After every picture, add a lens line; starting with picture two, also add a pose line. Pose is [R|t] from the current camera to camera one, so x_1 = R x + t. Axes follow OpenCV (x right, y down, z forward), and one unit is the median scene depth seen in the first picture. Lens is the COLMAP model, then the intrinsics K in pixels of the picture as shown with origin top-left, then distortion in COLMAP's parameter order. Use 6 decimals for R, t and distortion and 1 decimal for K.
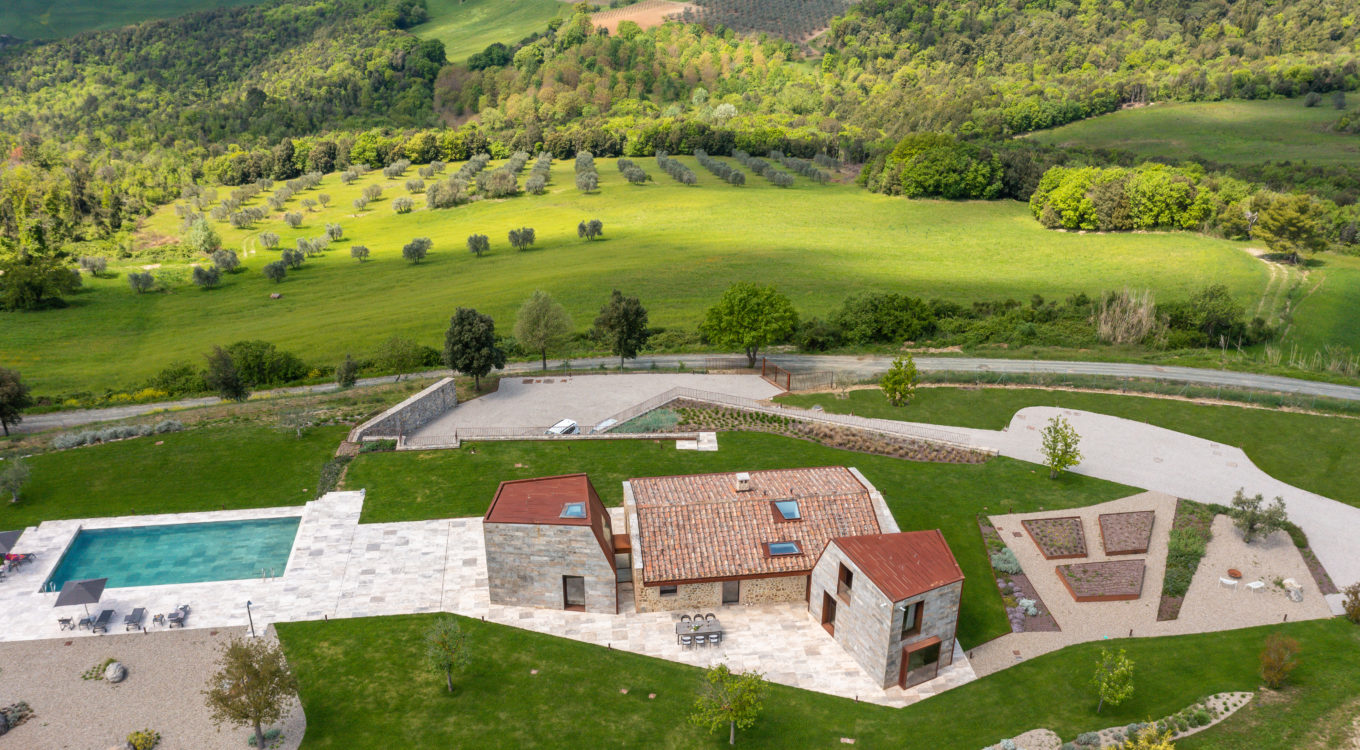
lens RADIAL K [[1102.5, 0, 671.5], [0, 1102.5, 375.3], [0, 0, 1]] dist [-0.017608, 0.002675]
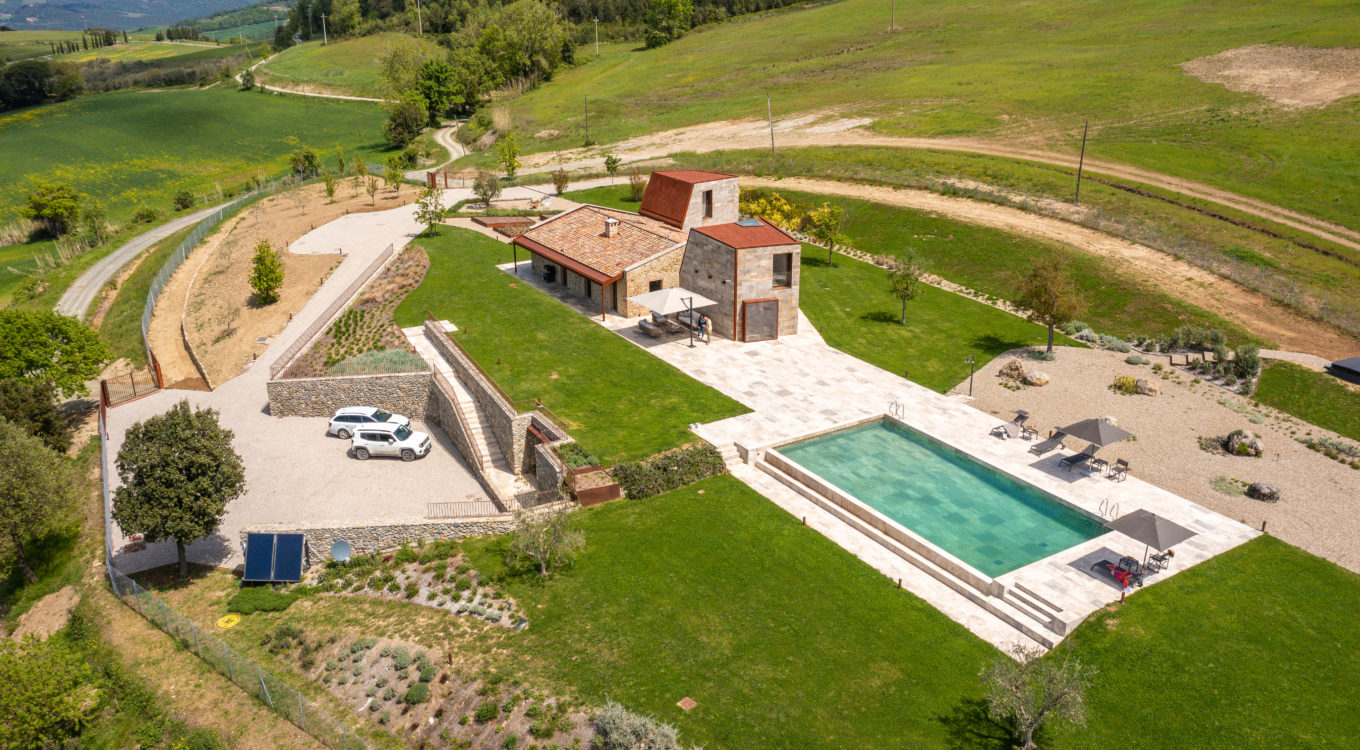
lens RADIAL K [[1075.3, 0, 673.3], [0, 1075.3, 370.1], [0, 0, 1]] dist [-0.019552, 0.011200]
pose [[-0.411255, -0.311507, 0.856640, -1.030178], [0.413681, 0.773652, 0.479928, -0.317226], [-0.812242, 0.551749, -0.189304, 1.334258]]
